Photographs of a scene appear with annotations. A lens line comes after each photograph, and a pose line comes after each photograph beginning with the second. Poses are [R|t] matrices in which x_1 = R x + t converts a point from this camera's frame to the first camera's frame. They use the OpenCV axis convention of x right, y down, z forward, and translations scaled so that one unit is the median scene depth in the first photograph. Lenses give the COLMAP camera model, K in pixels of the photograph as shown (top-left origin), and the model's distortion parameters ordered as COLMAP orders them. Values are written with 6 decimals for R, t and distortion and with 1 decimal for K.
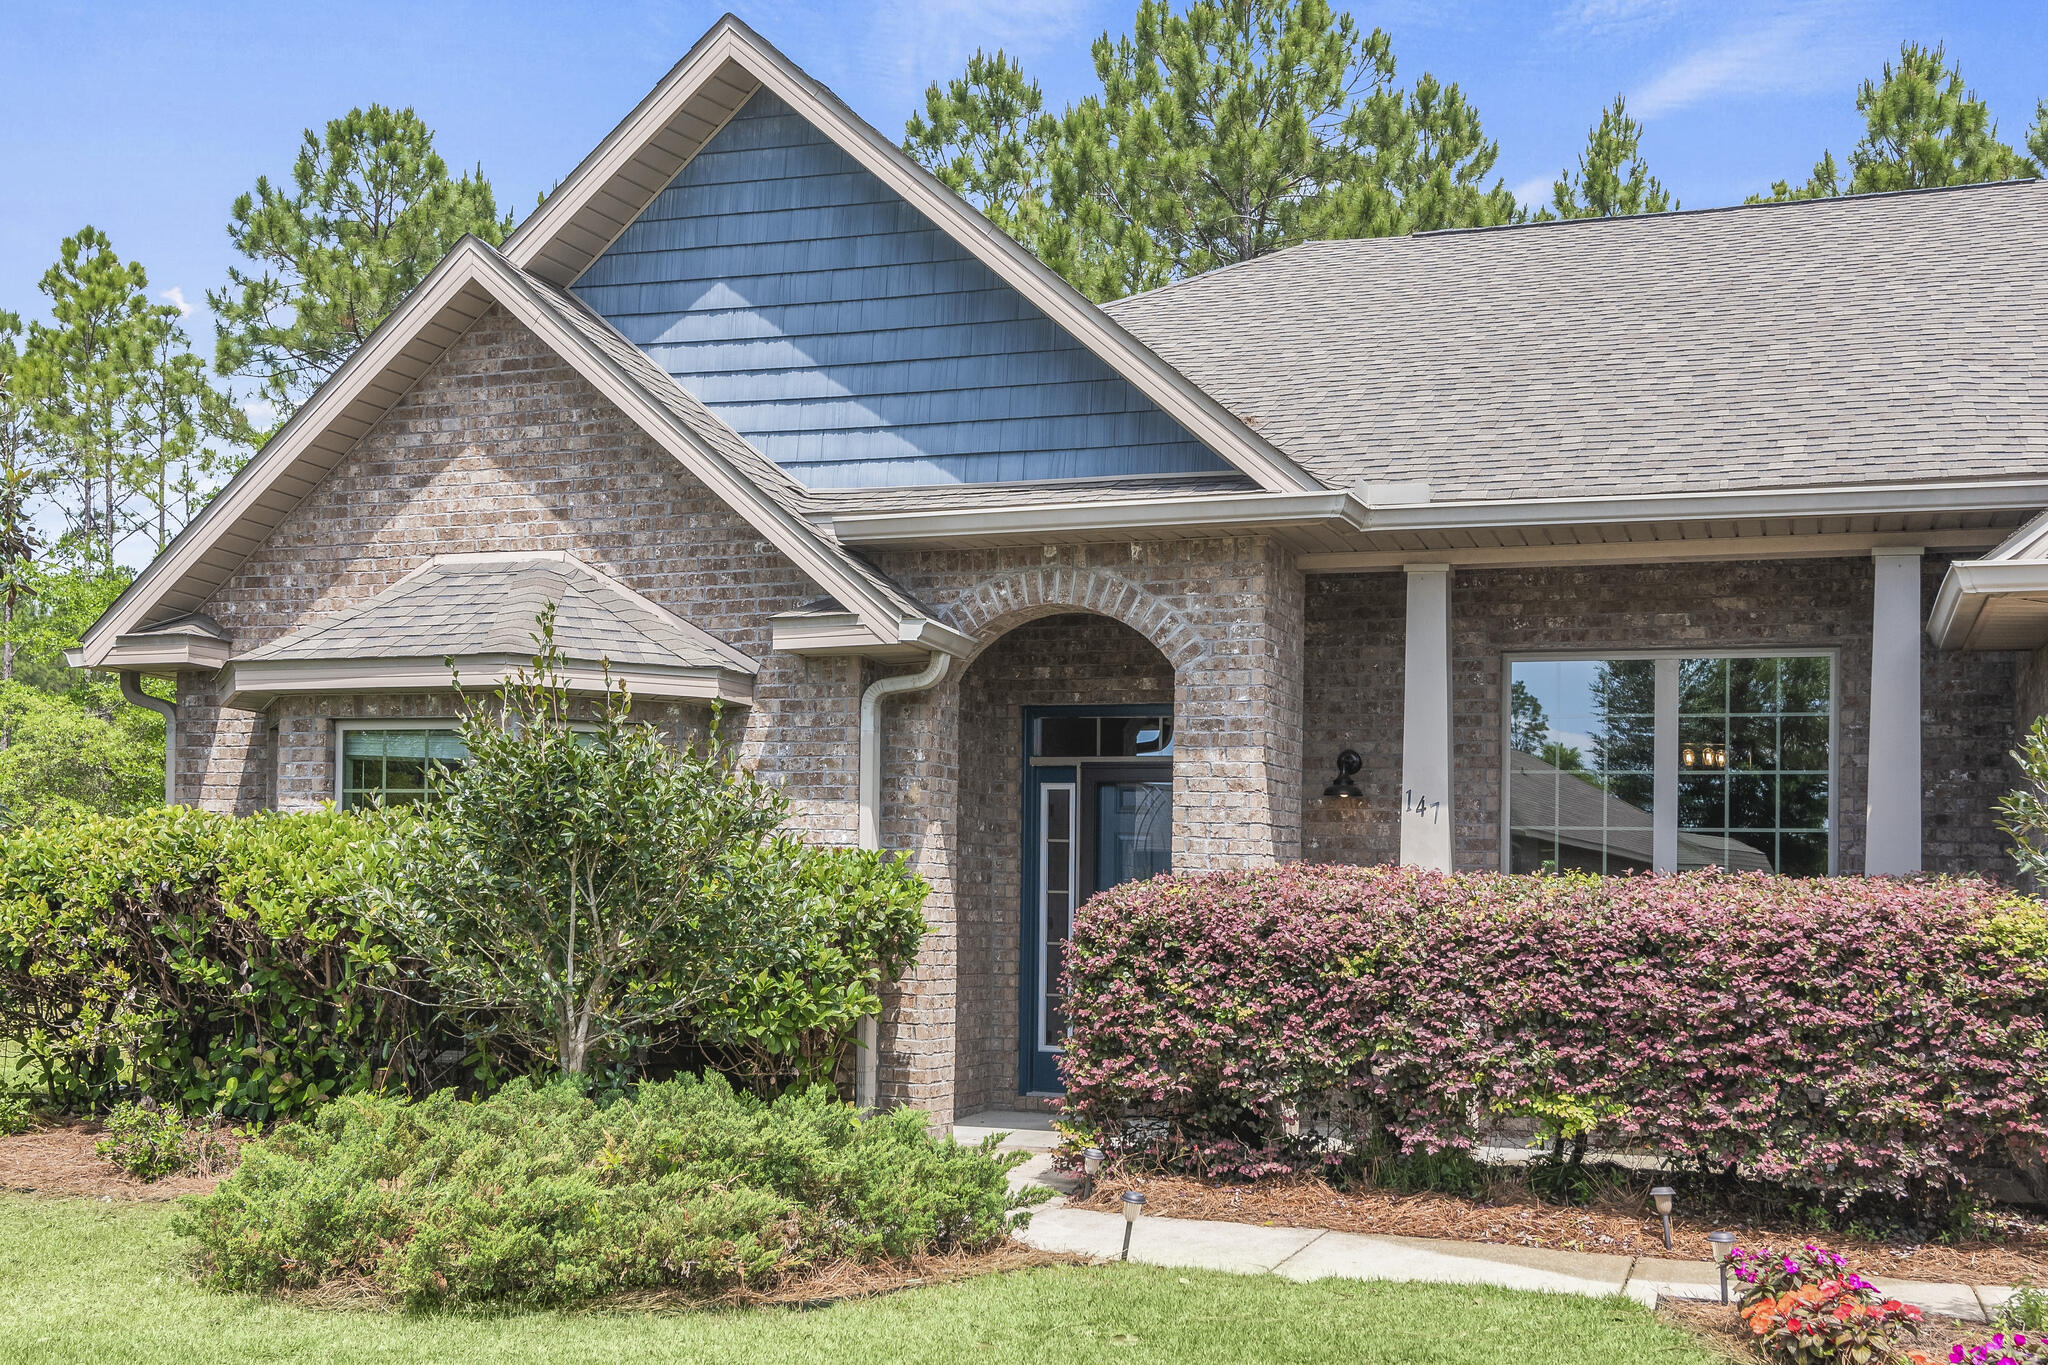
lens RADIAL K [[1956.8, 0, 1107.0], [0, 1956.8, 825.8], [0, 0, 1]] dist [-0.002717, -0.004593]
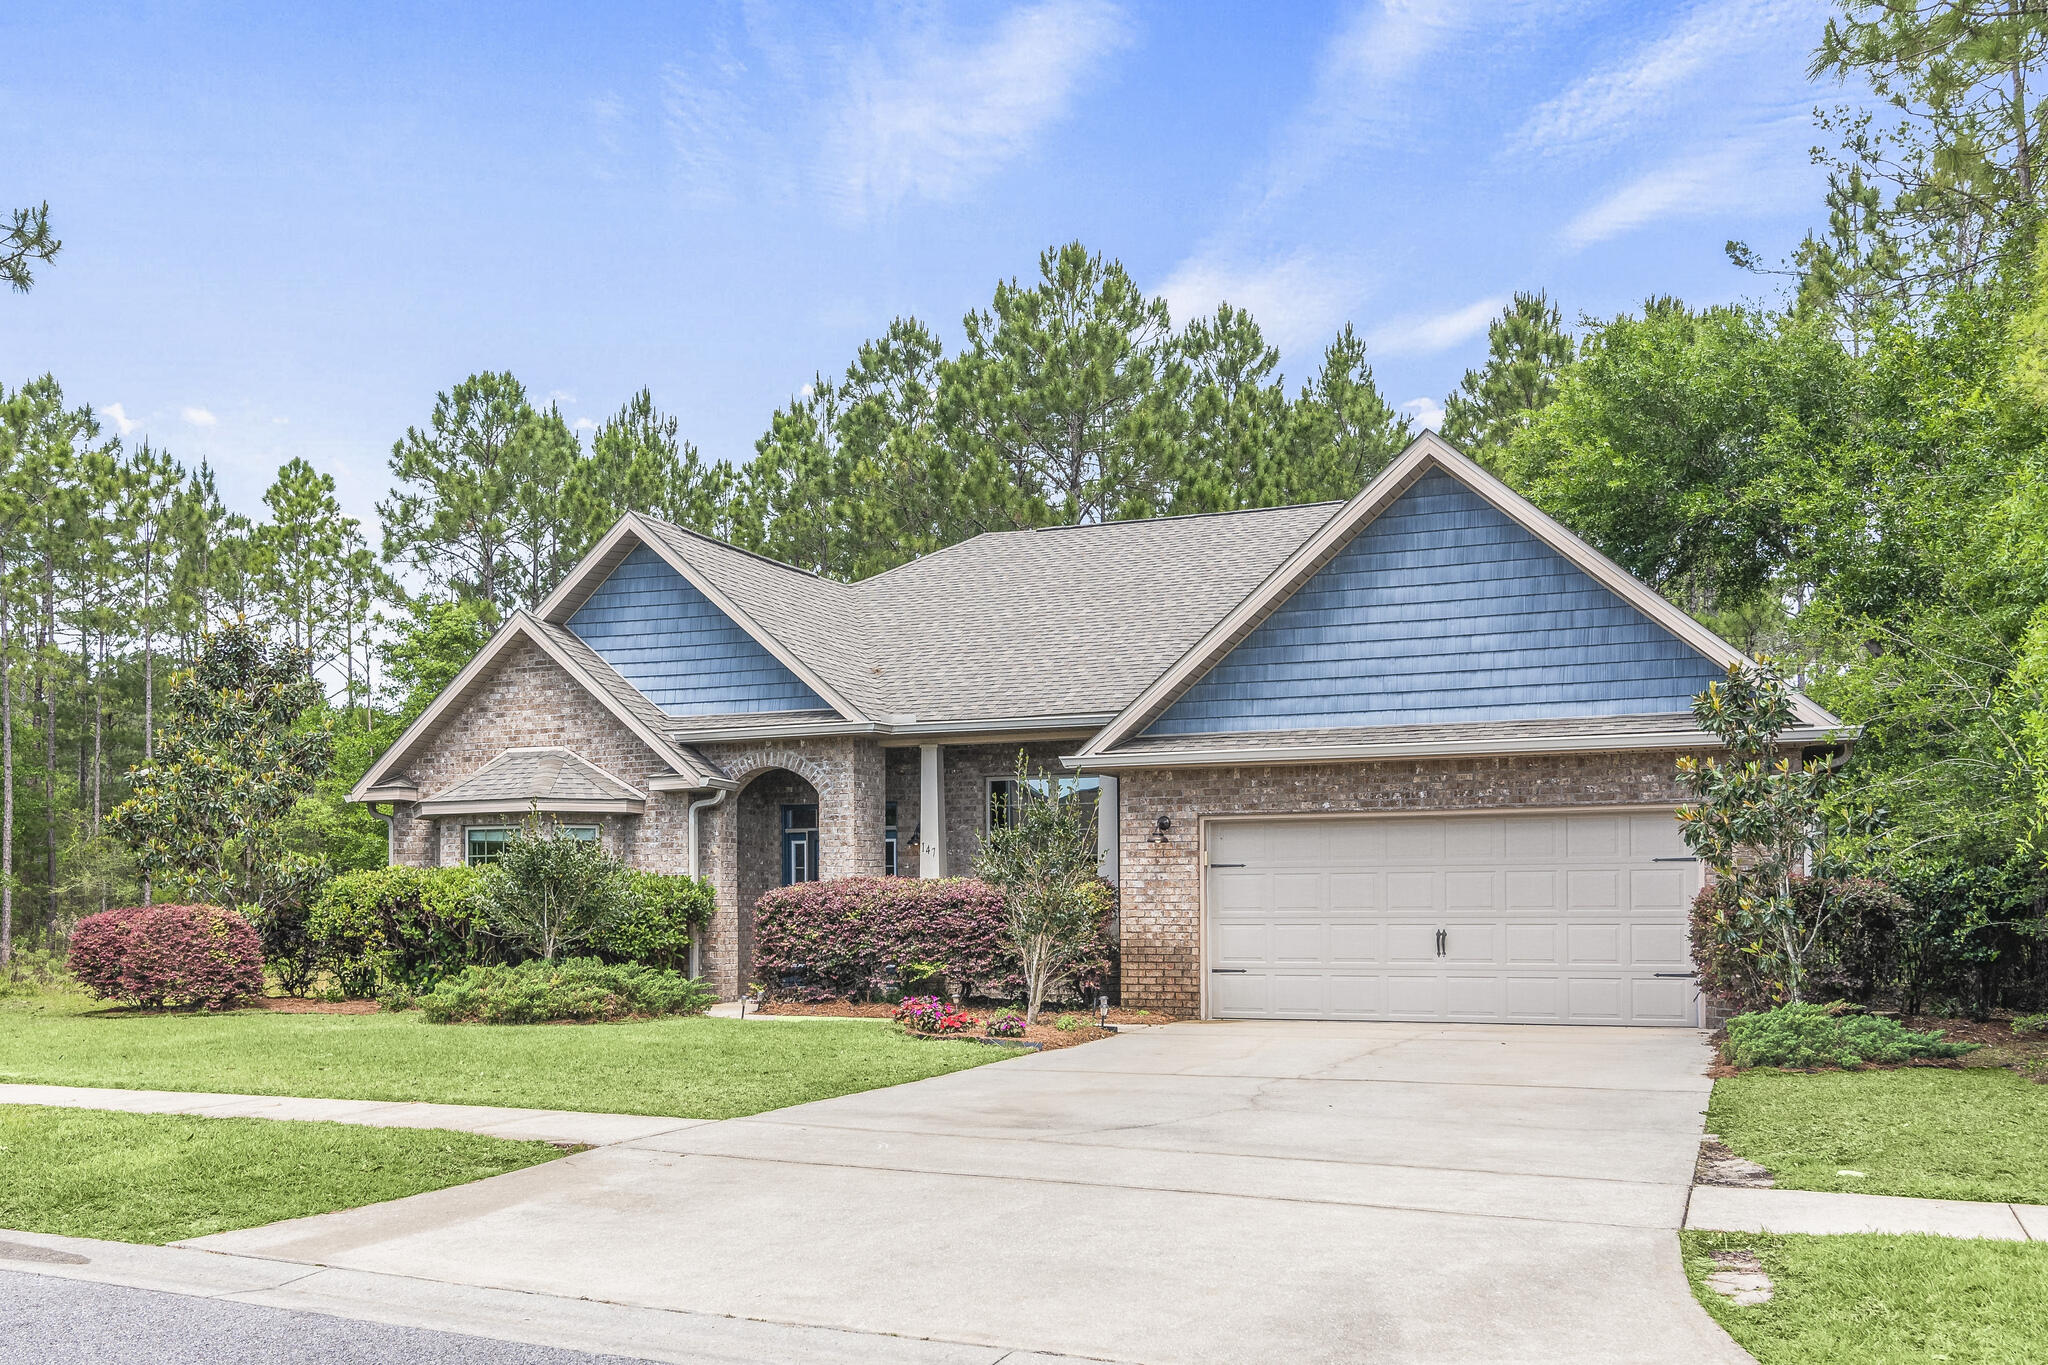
lens RADIAL K [[1680.7, 0, 1024.8], [0, 1680.7, 785.2], [0, 0, 1]] dist [0.053806, -0.180767]
pose [[0.997903, -0.031087, -0.056767, 0.377504], [0.029155, 0.998977, -0.034562, -0.013473], [0.057784, 0.032835, 0.997789, -0.944880]]
